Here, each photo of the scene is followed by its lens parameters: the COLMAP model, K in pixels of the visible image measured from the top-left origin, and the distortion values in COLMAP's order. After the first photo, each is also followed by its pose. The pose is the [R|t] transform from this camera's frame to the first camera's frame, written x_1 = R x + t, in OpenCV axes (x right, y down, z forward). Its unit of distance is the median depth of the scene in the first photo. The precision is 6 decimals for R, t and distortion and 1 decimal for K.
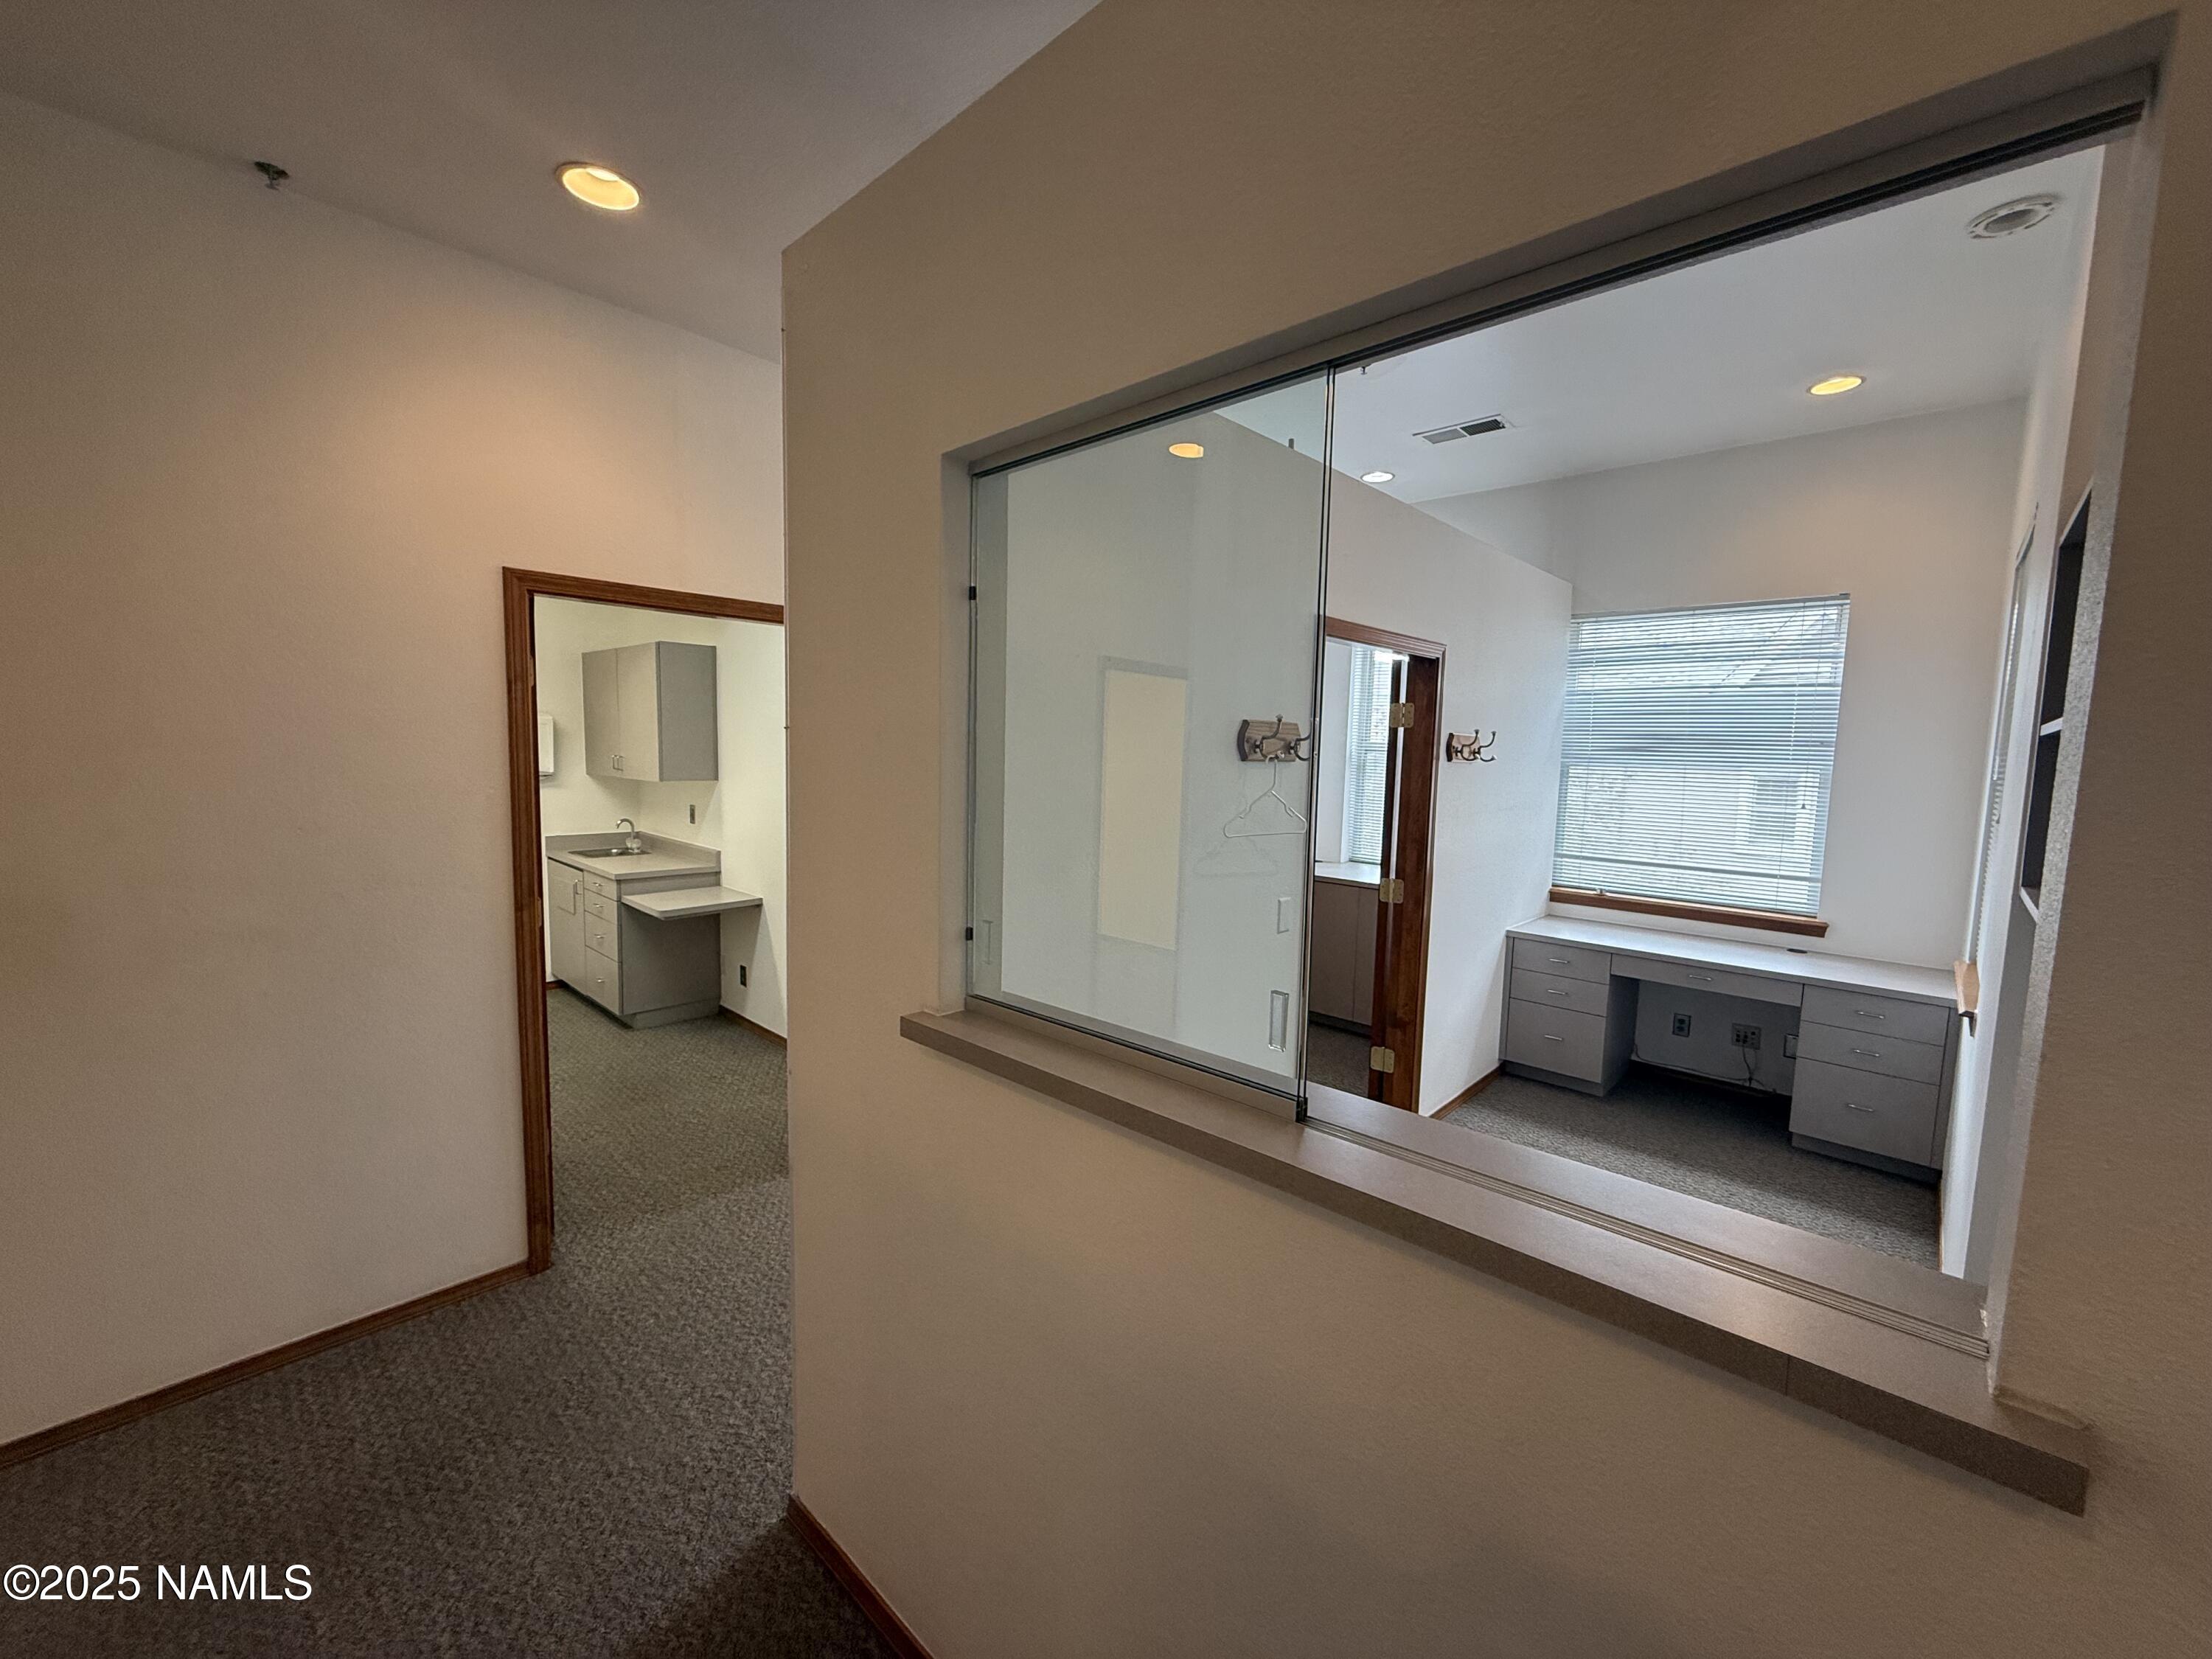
lens RADIAL K [[880.7, 0, 1088.7], [0, 880.7, 830.5], [0, 0, 1]] dist [-0.000502, -0.000248]
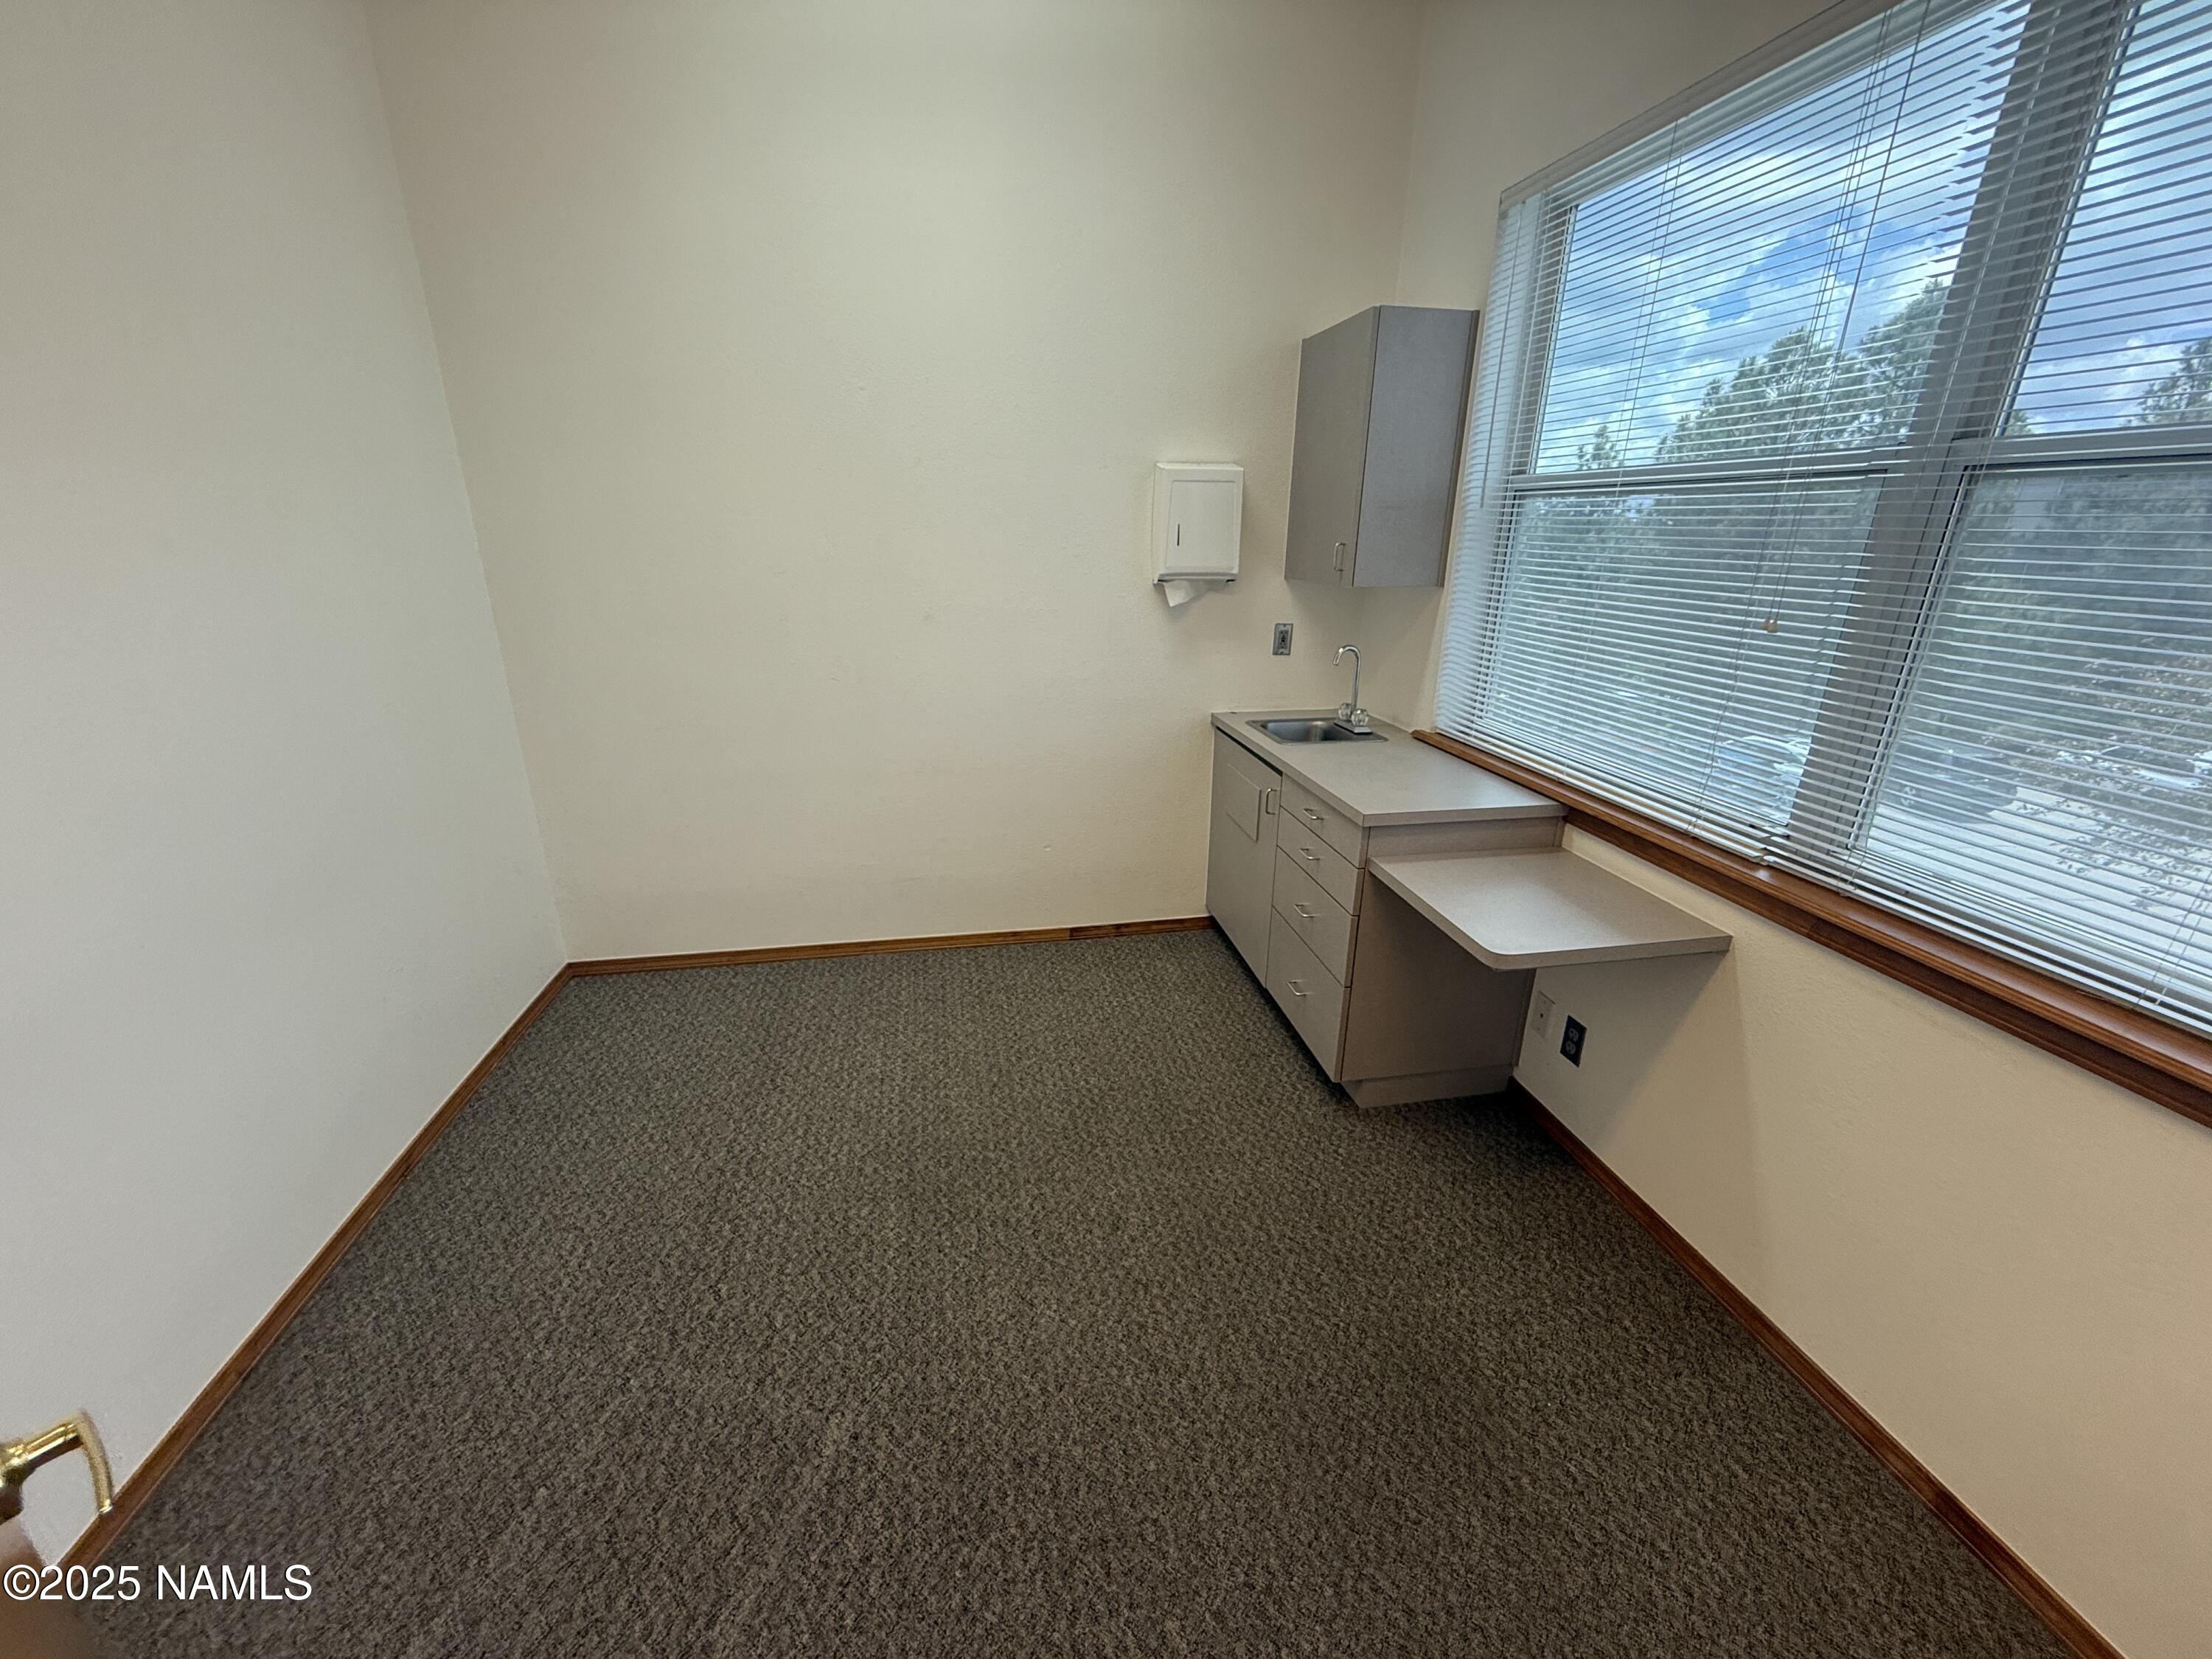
lens RADIAL K [[880.7, 0, 1098.1], [0, 880.7, 830.3], [0, 0, 1]] dist [-0.000502, -0.000248]
pose [[0.818577, 0.169195, -0.548912, -0.390329], [-0.040404, 0.970226, 0.238805, -0.045586], [0.572974, -0.173302, 0.801041, 0.539650]]
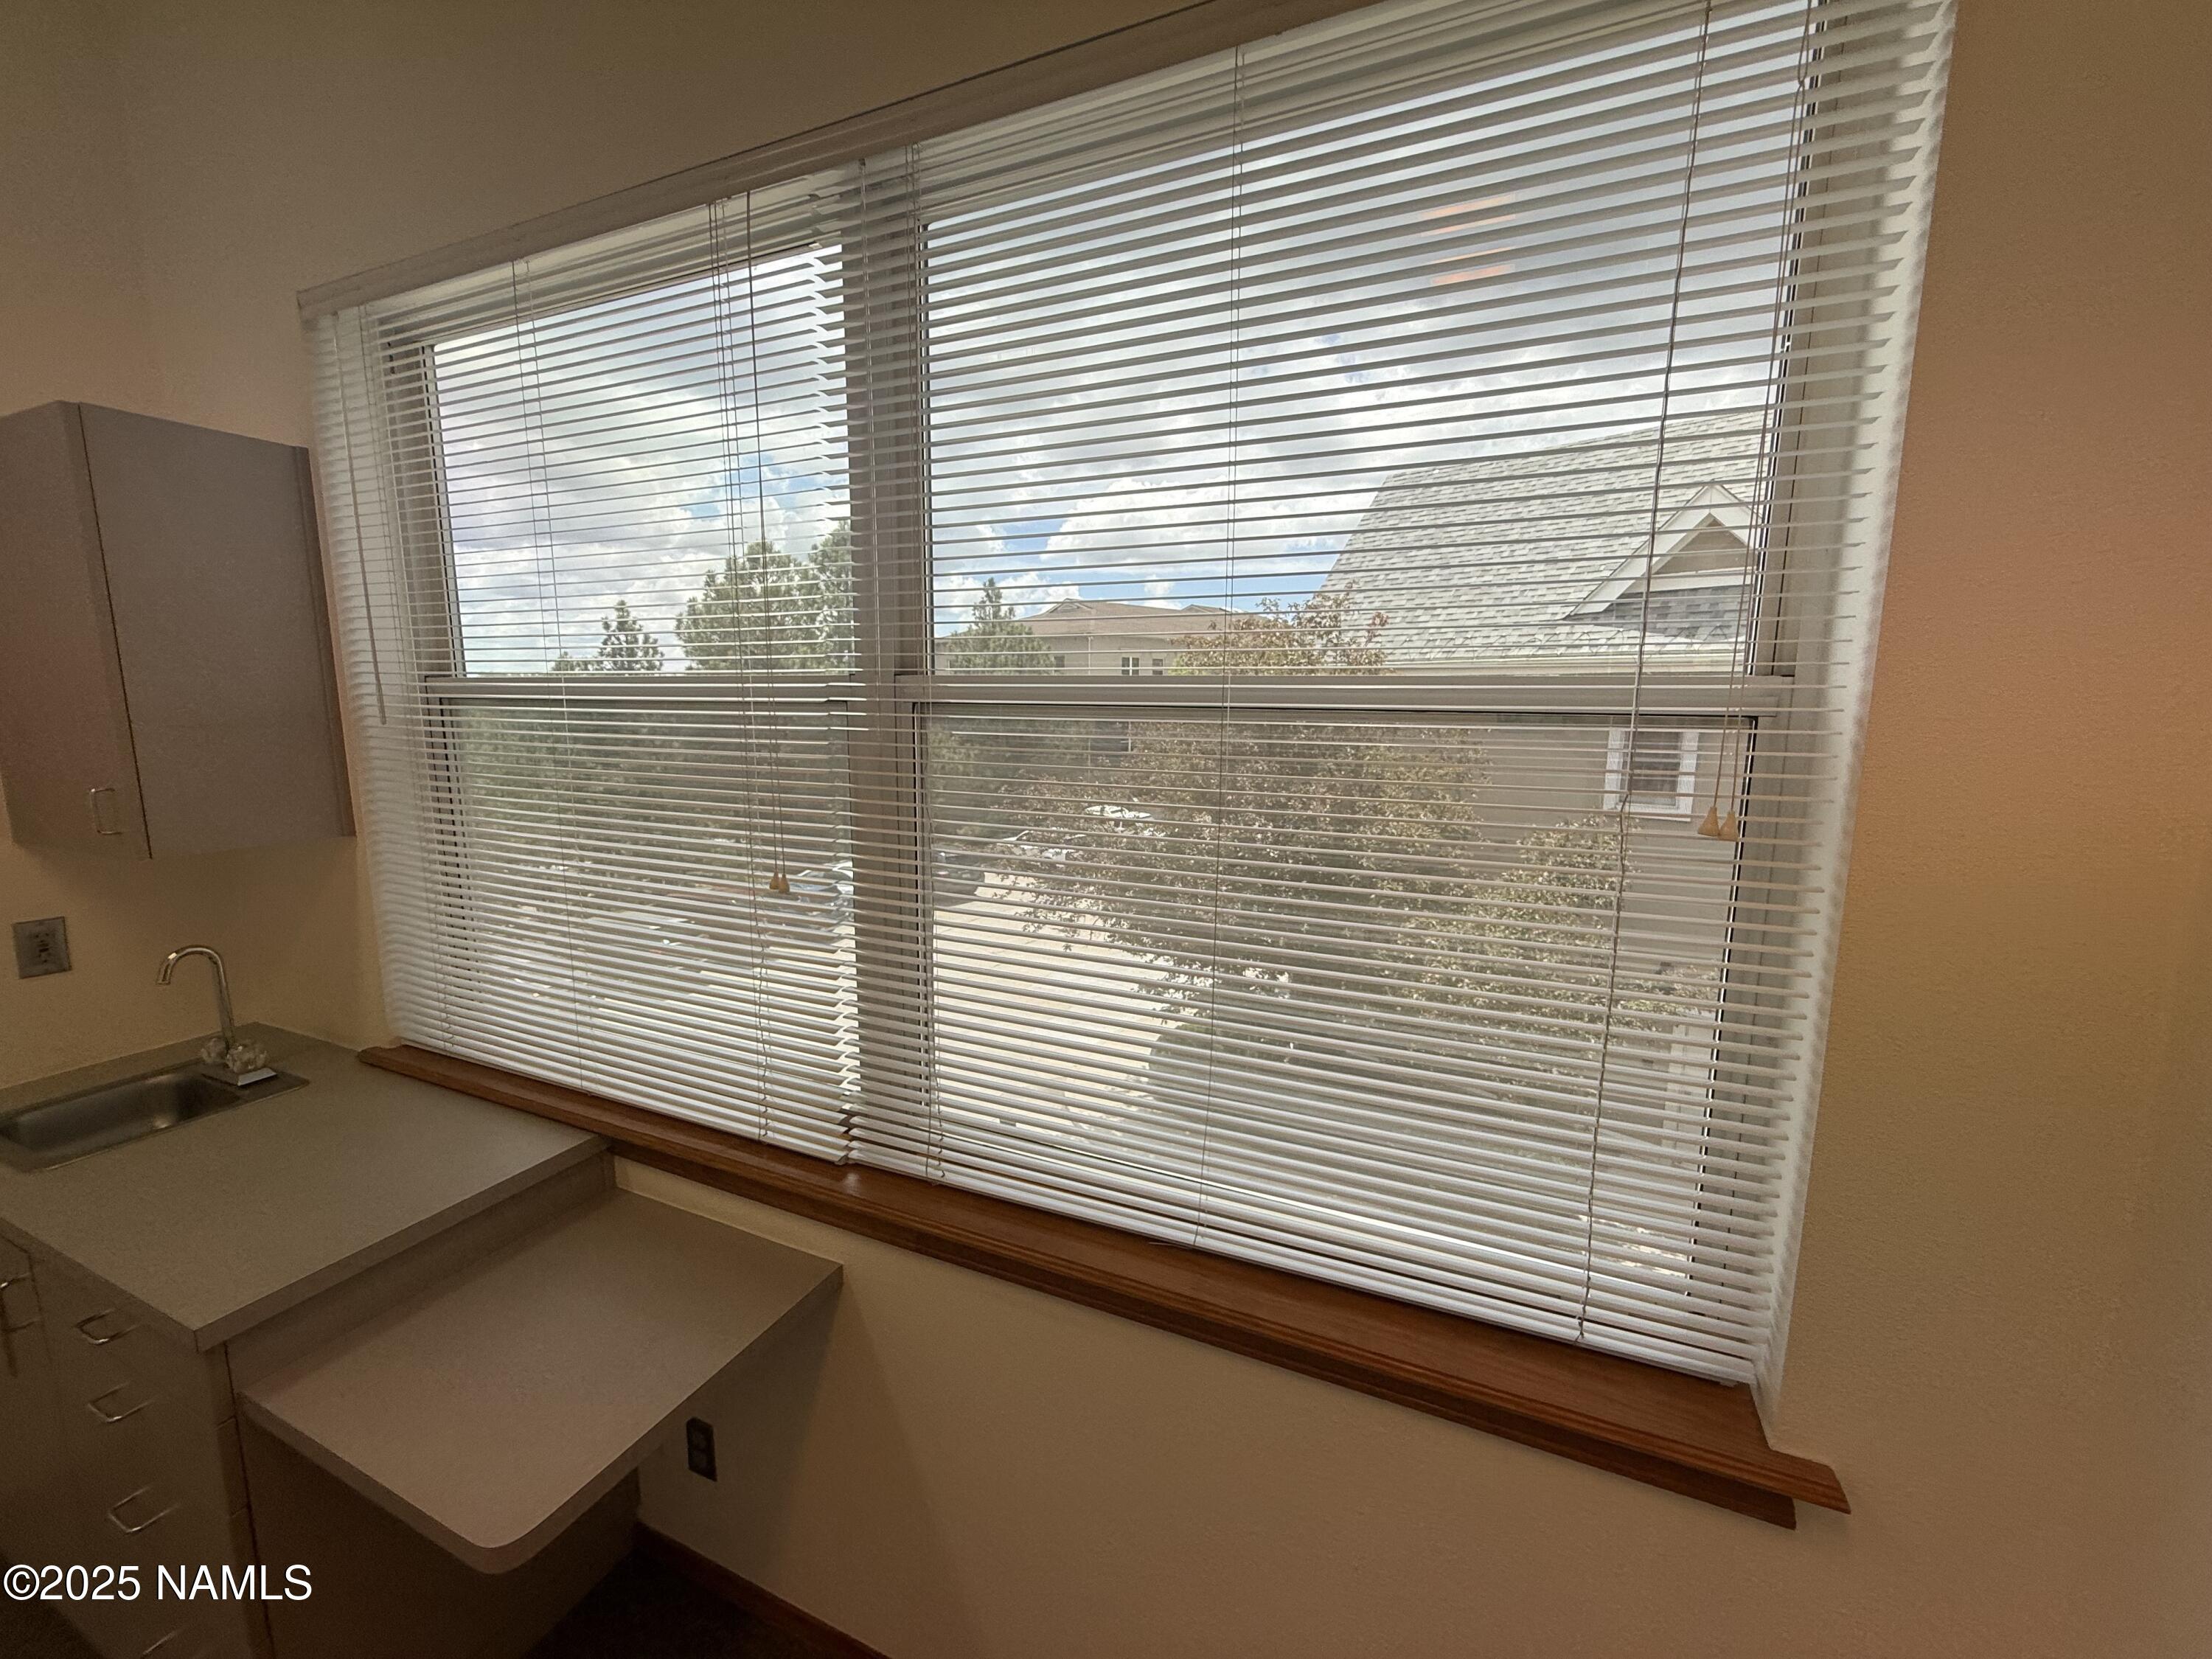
lens RADIAL K [[880.7, 0, 1098.1], [0, 880.7, 827.5], [0, 0, 1]] dist [-0.000502, -0.000248]
pose [[0.939021, -0.072922, 0.336039, -0.374917], [0.052169, 0.996154, 0.070390, -0.085495], [-0.339880, -0.048567, 0.939214, 0.692436]]
